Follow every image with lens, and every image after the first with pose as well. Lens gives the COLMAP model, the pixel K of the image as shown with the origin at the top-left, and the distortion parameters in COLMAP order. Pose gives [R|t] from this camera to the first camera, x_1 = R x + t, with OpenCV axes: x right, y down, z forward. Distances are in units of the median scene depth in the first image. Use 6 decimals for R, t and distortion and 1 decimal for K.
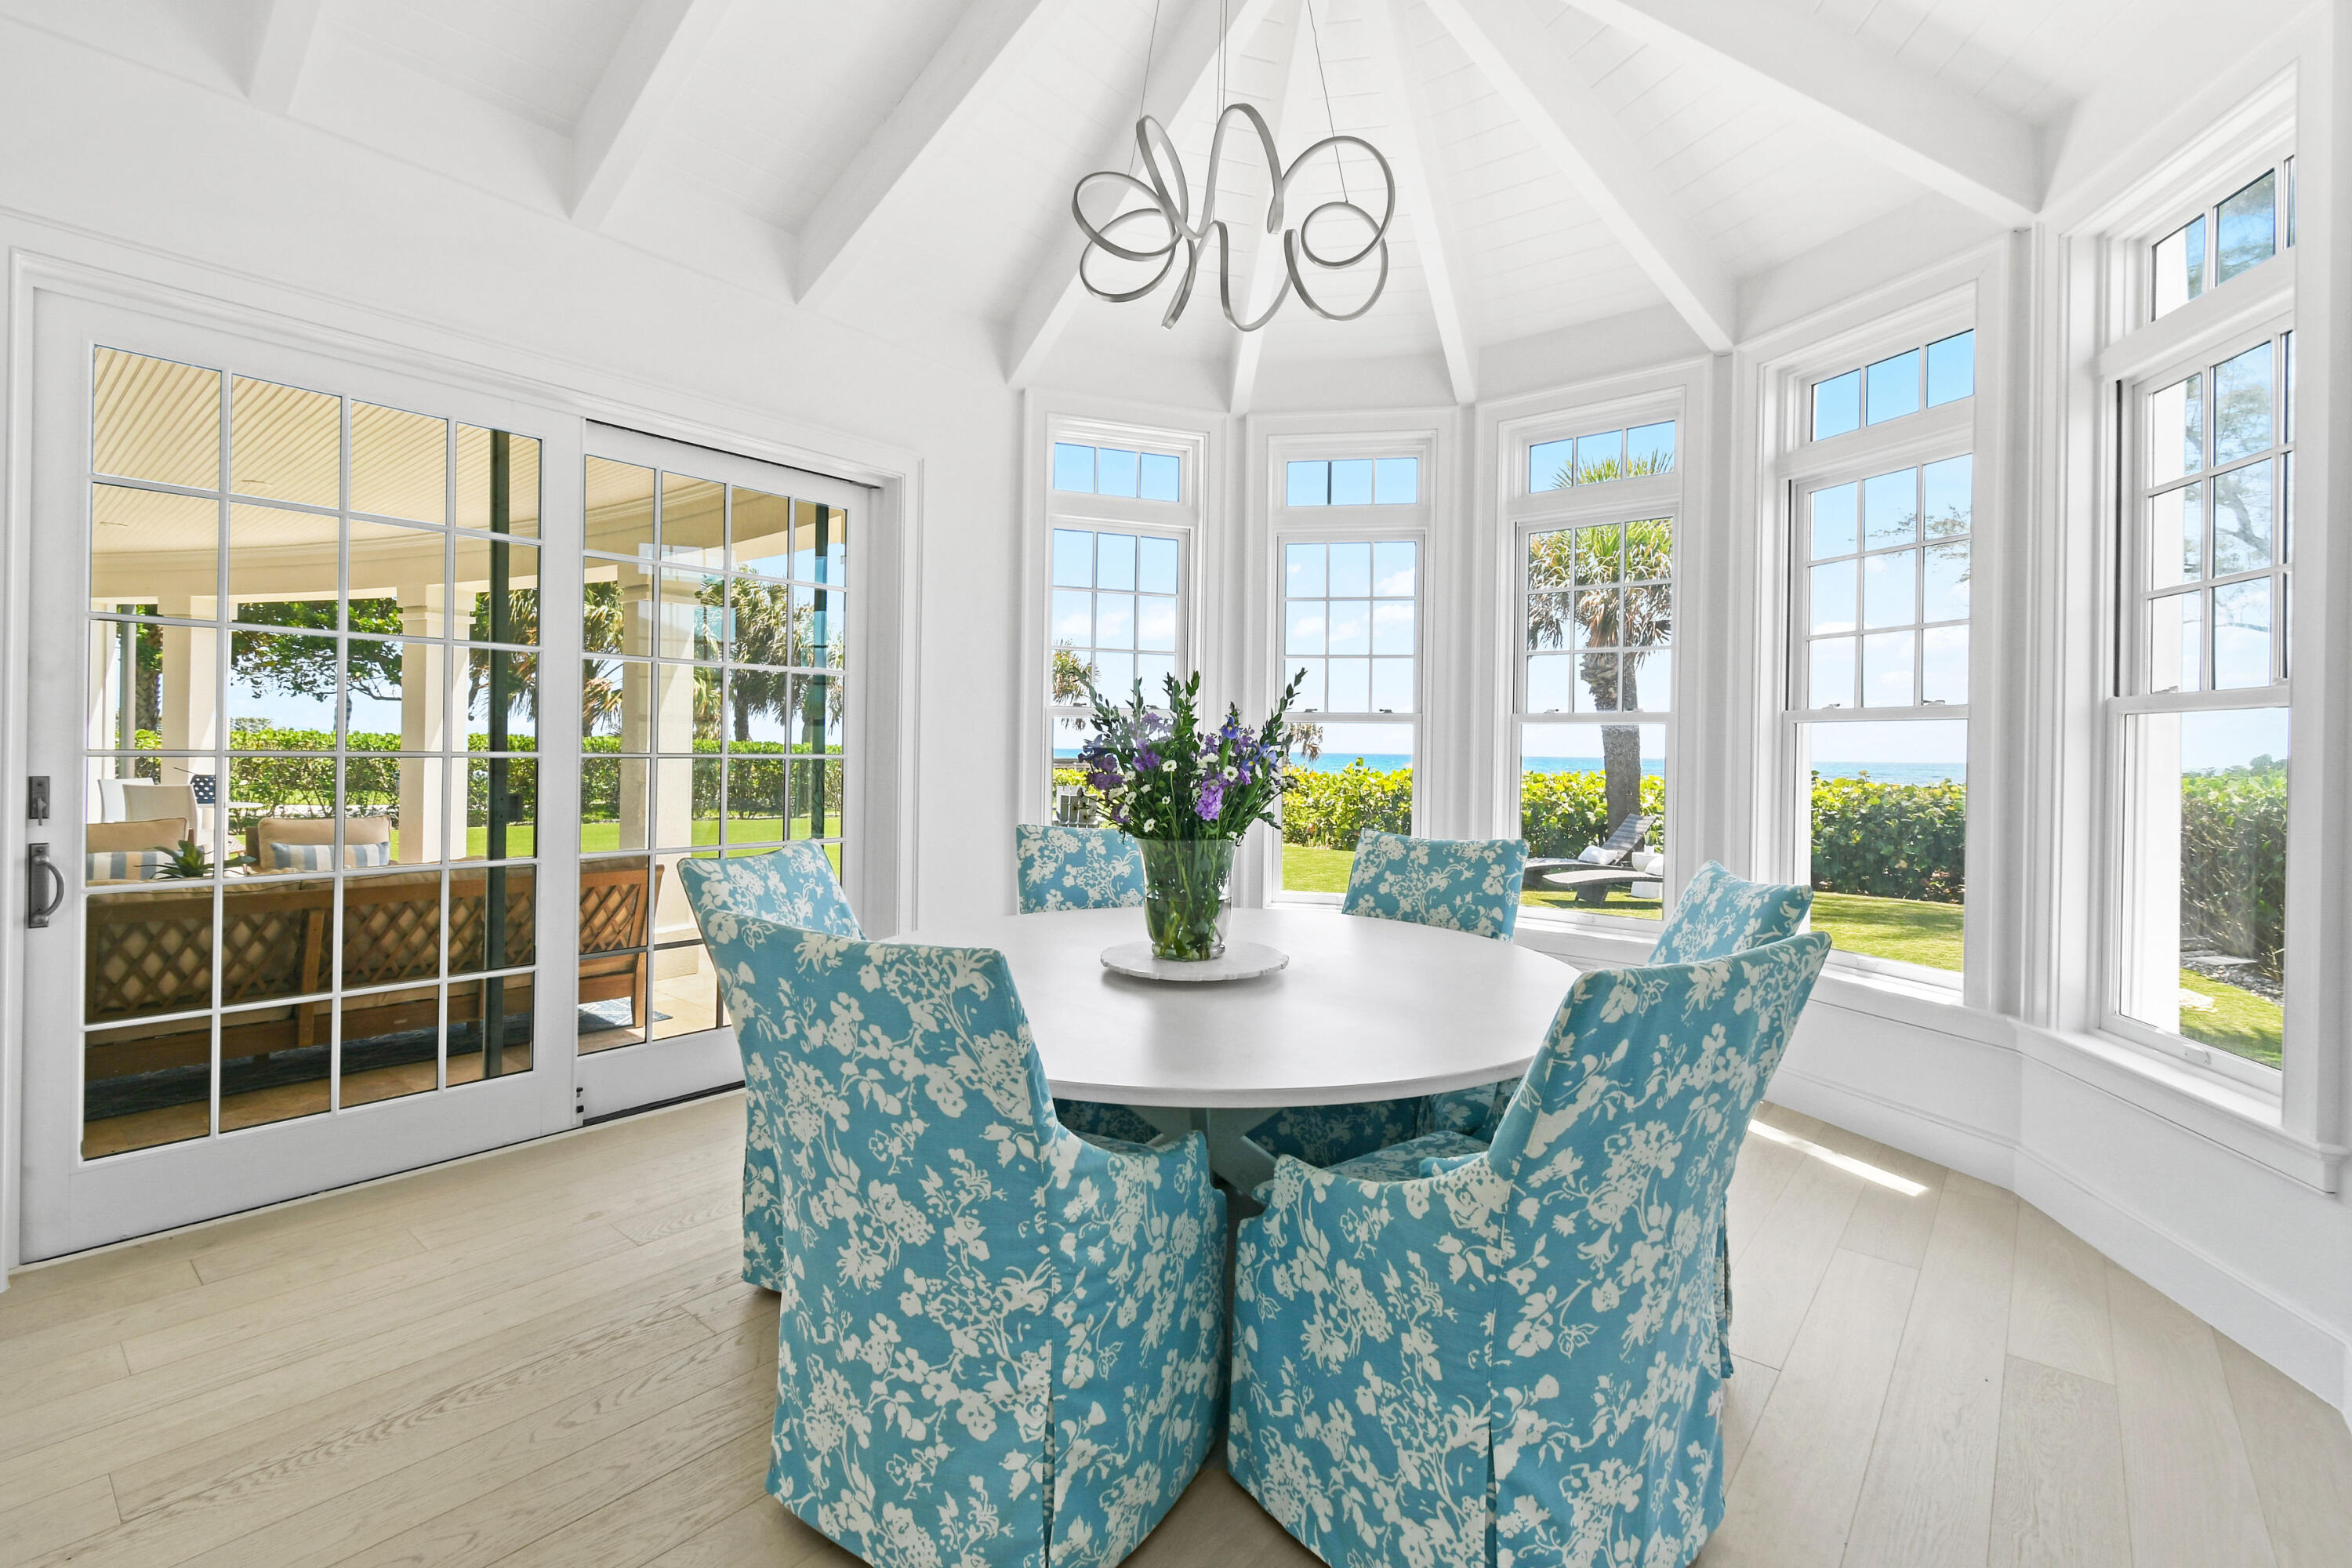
lens RADIAL K [[1059.3, 0, 1176.4], [0, 1059.3, 749.1], [0, 0, 1]] dist [0.003019, -0.000666]
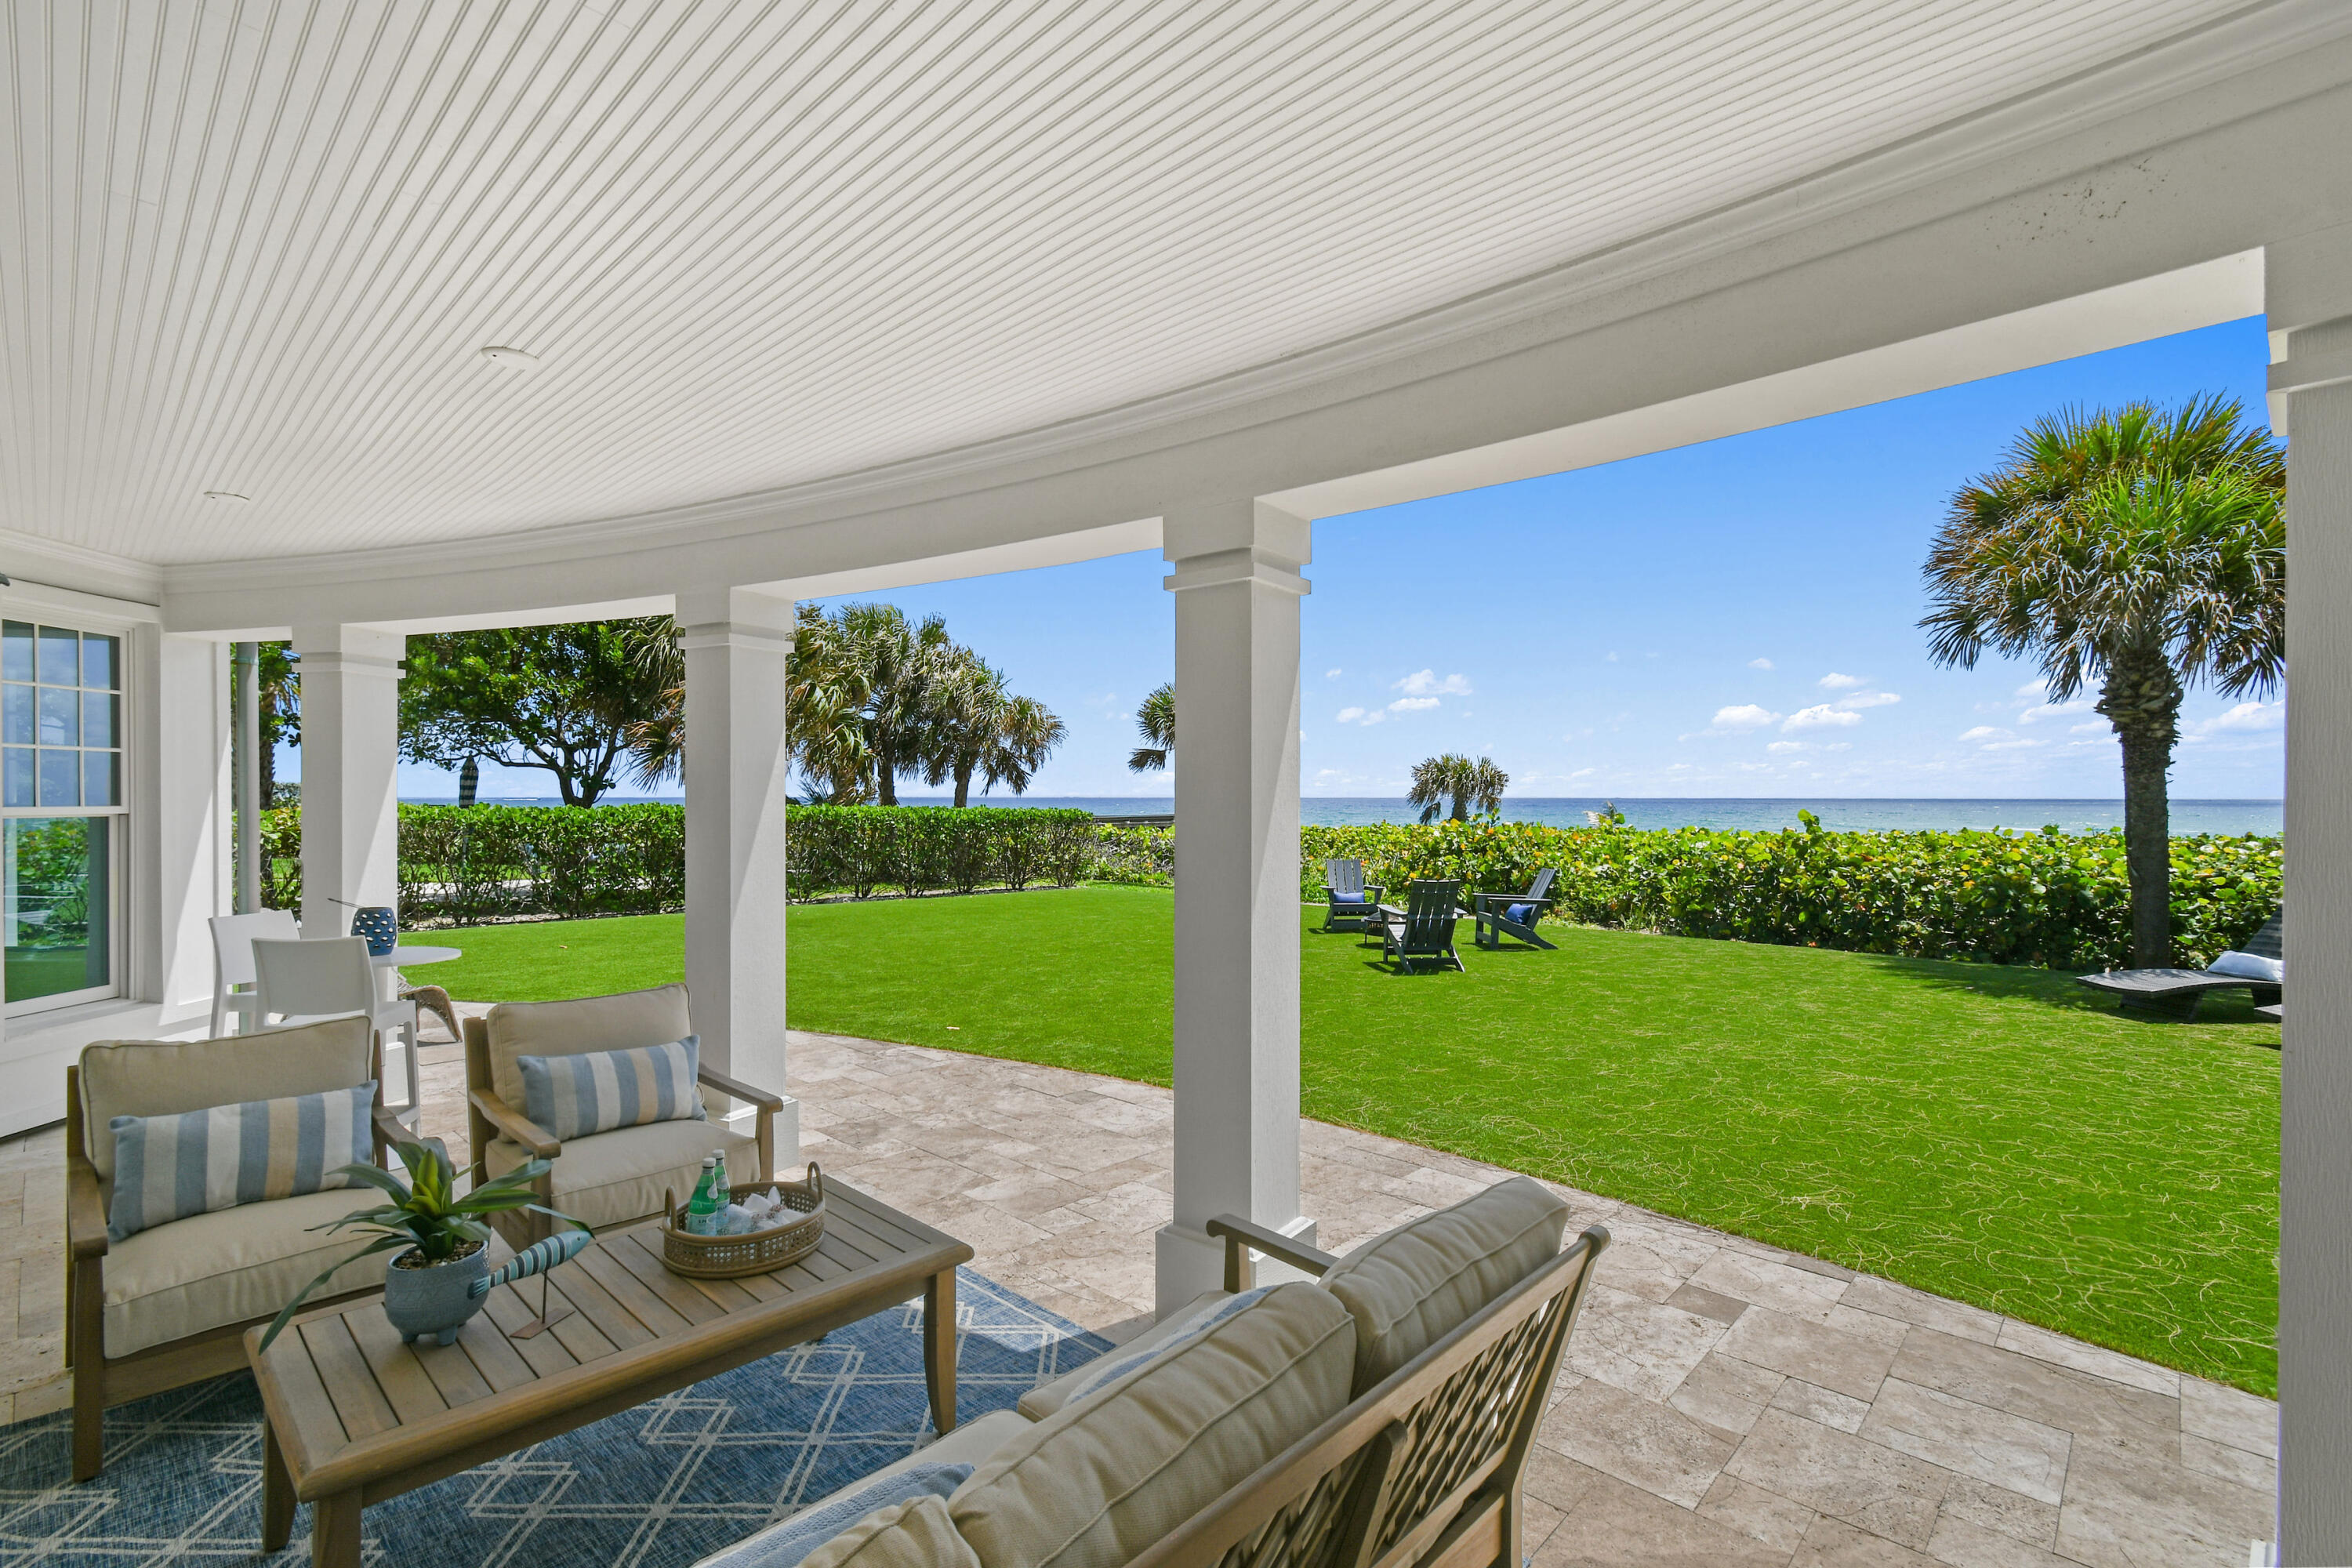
lens RADIAL K [[1059.9, 0, 1176.0], [0, 1059.9, 784.0], [0, 0, 1]] dist [0.001758, 0.000029]
pose [[0.998587, -0.016450, -0.050539, -0.162066], [0.015838, 0.999797, -0.012492, -0.012393], [0.050734, 0.011674, 0.998644, 0.158089]]
